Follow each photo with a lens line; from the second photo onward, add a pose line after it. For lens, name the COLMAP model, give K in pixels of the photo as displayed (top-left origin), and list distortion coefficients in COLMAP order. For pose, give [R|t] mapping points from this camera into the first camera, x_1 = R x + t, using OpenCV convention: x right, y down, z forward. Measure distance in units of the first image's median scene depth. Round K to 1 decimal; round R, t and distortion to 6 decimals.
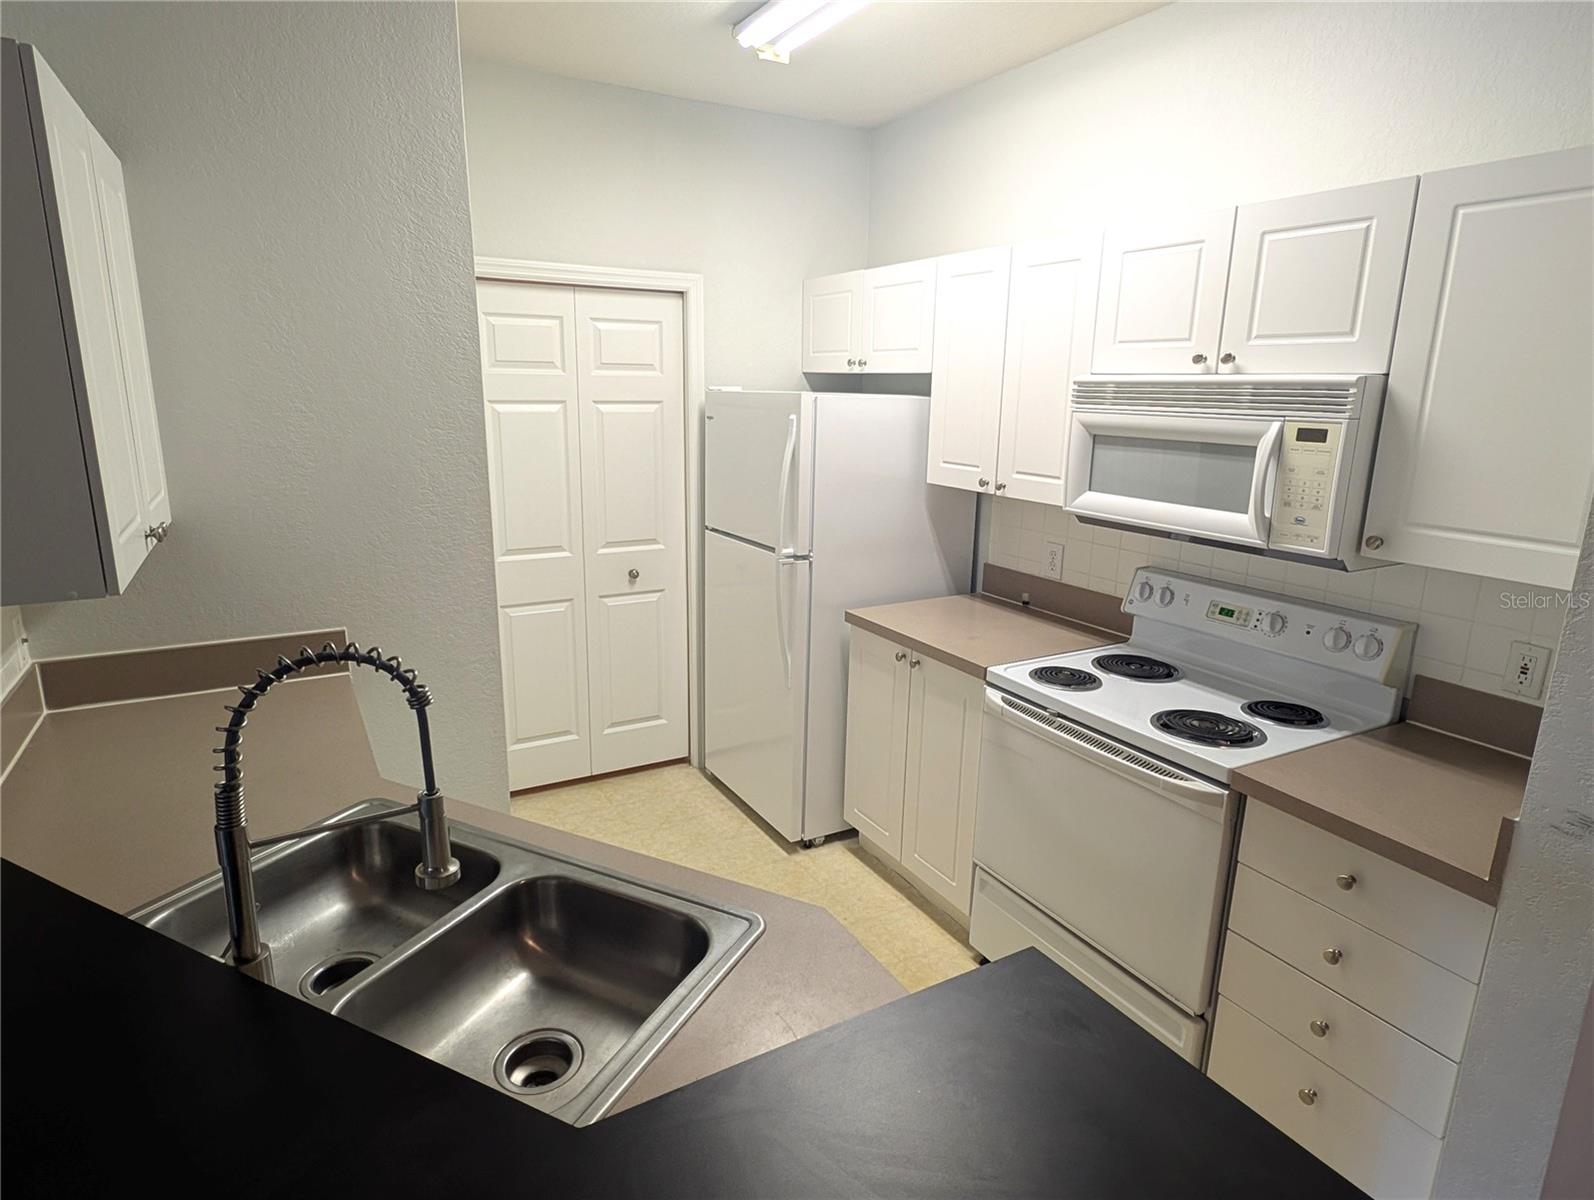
lens RADIAL K [[893.0, 0, 796.2], [0, 893.0, 597.3], [0, 0, 1]] dist [0.023781, 0.001044]
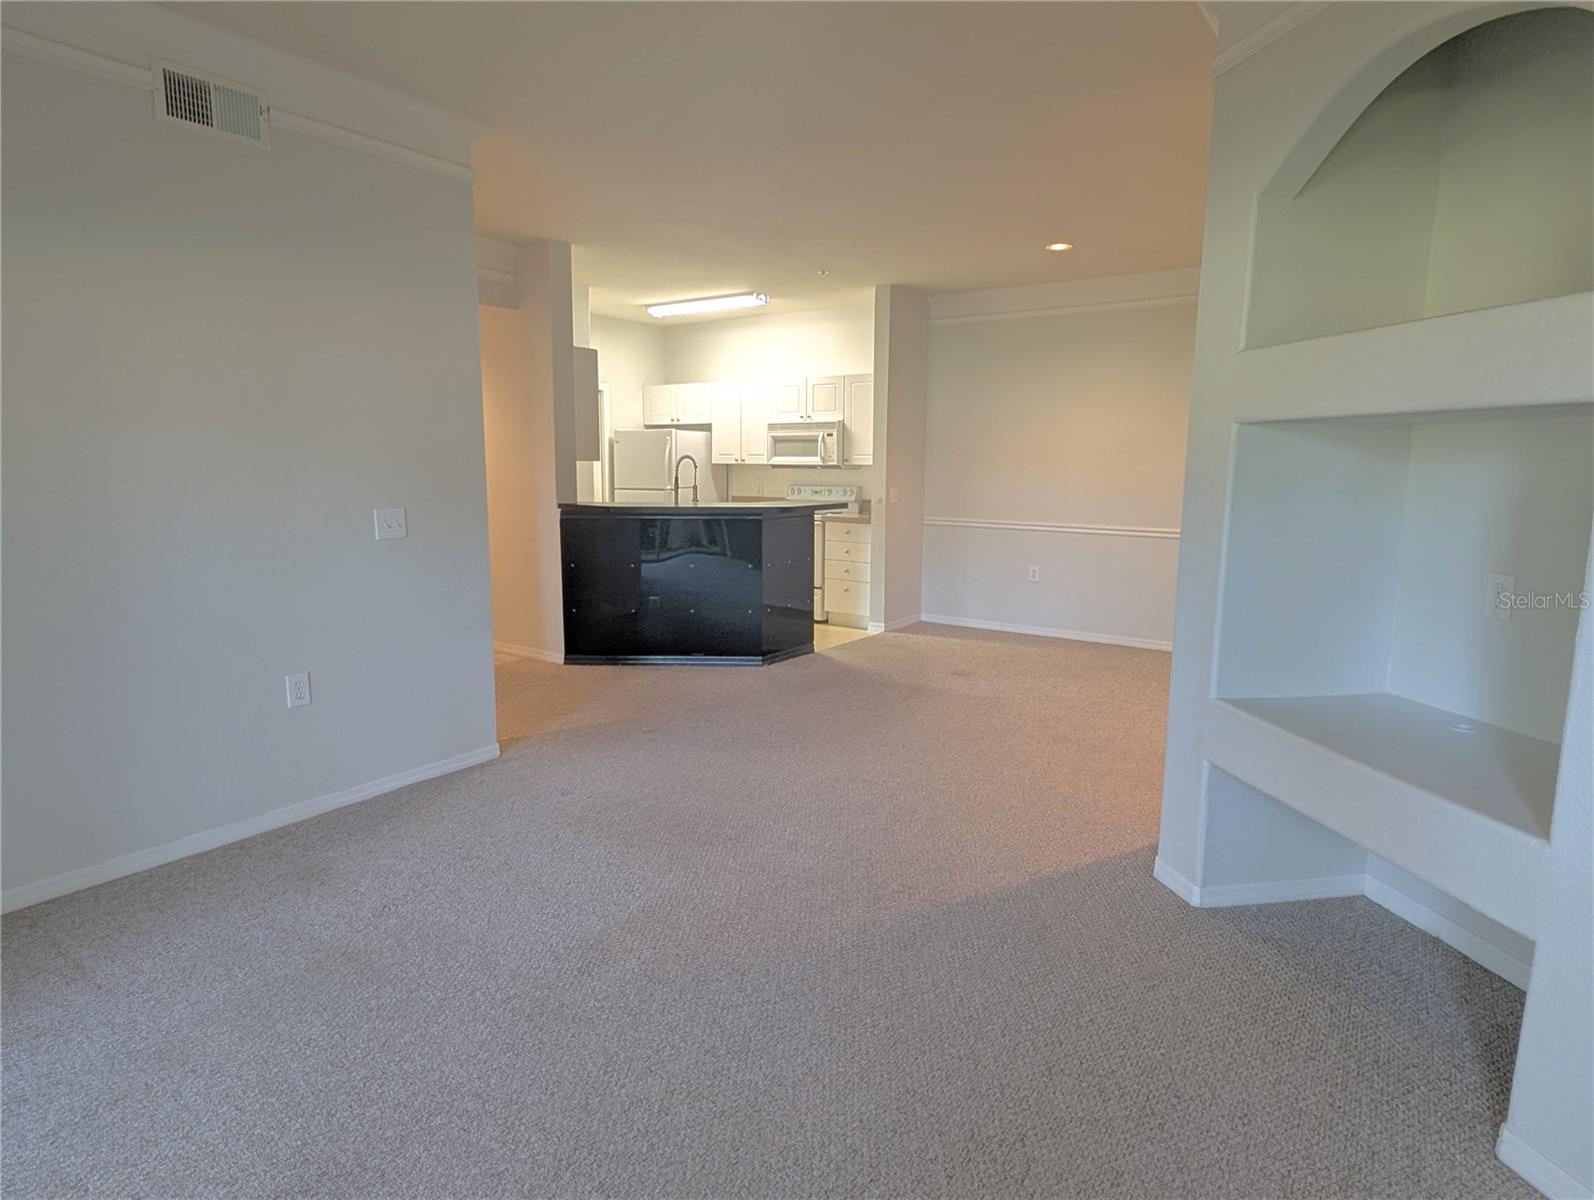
lens RADIAL K [[893.0, 0, 793.5], [0, 893.0, 597.4], [0, 0, 1]] dist [0.023781, 0.001044]
pose [[0.905200, -0.071709, 0.418892, -0.997719], [0.107430, 0.992260, -0.062288, 0.591476], [-0.411183, 0.101385, 0.905897, -1.900467]]
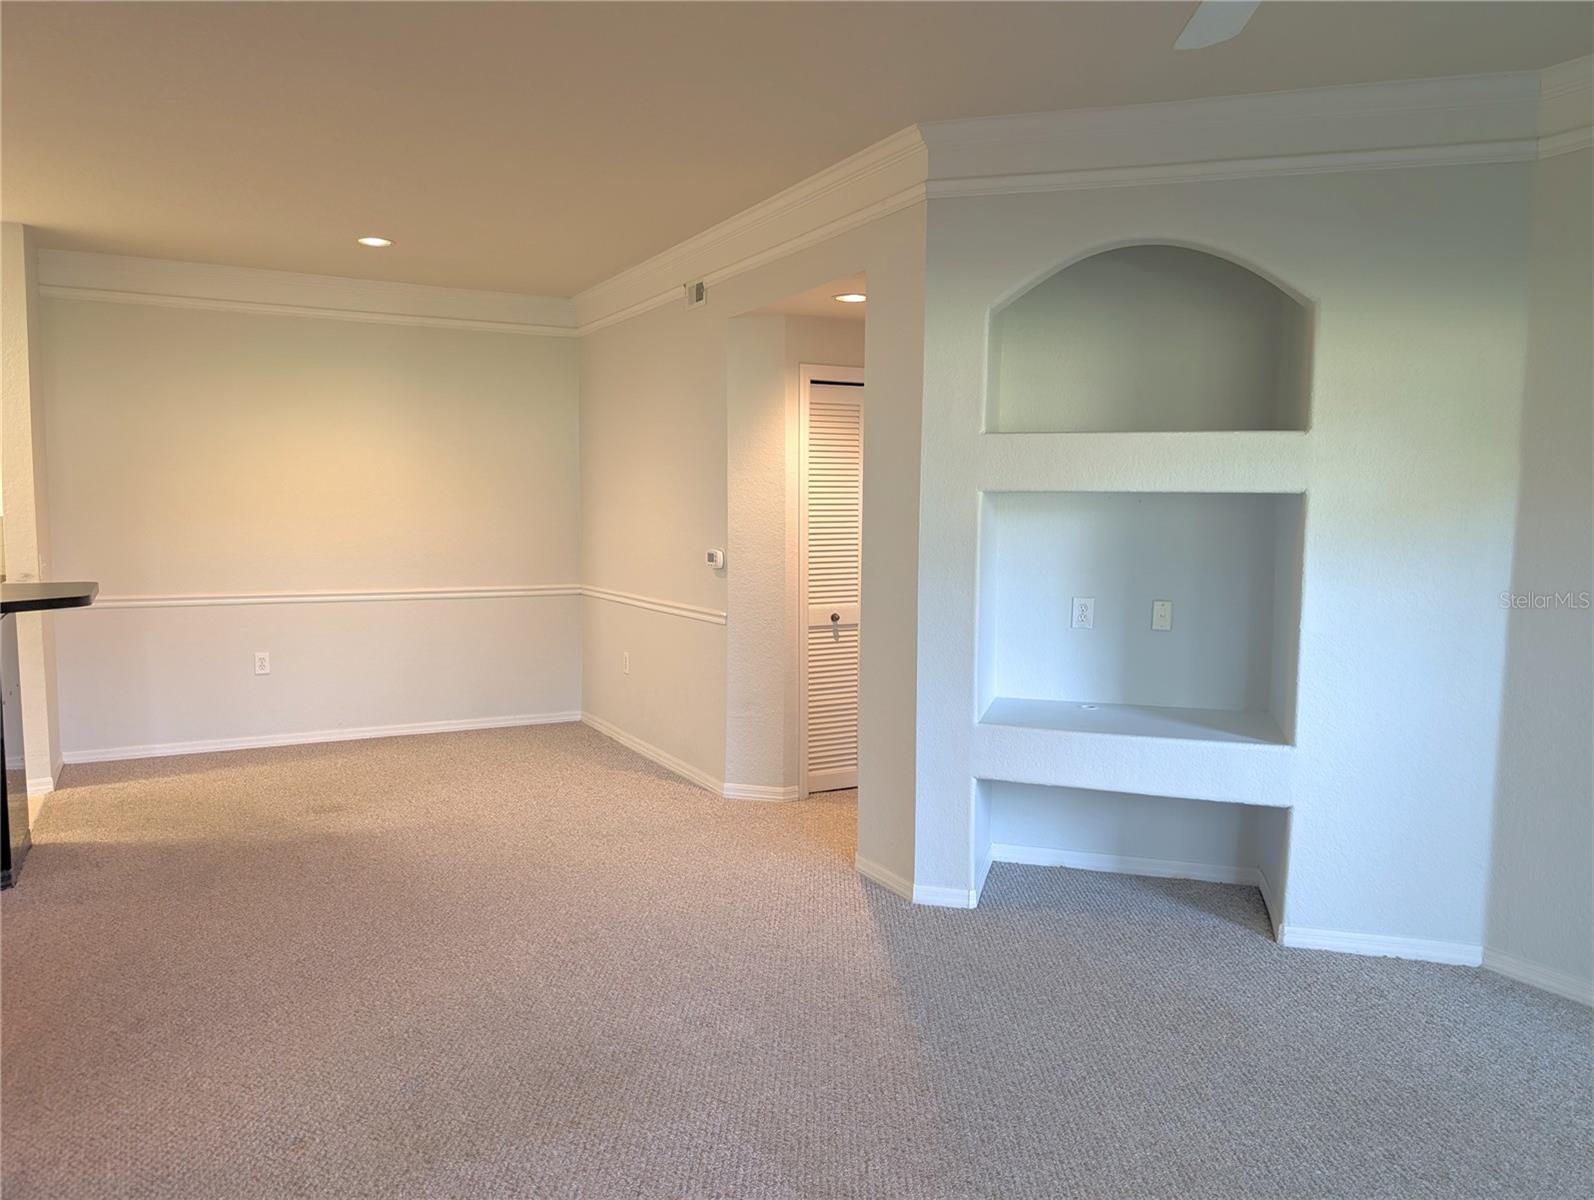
lens RADIAL K [[1156.1, 0, 783.8], [0, 1156.1, 609.1], [0, 0, 1]] dist [0.022787, -0.008603]
pose [[0.034246, -0.109036, 0.993448, -1.710622], [0.233794, 0.967324, 0.098109, 0.317673], [-0.971683, 0.228902, 0.058619, -0.982709]]
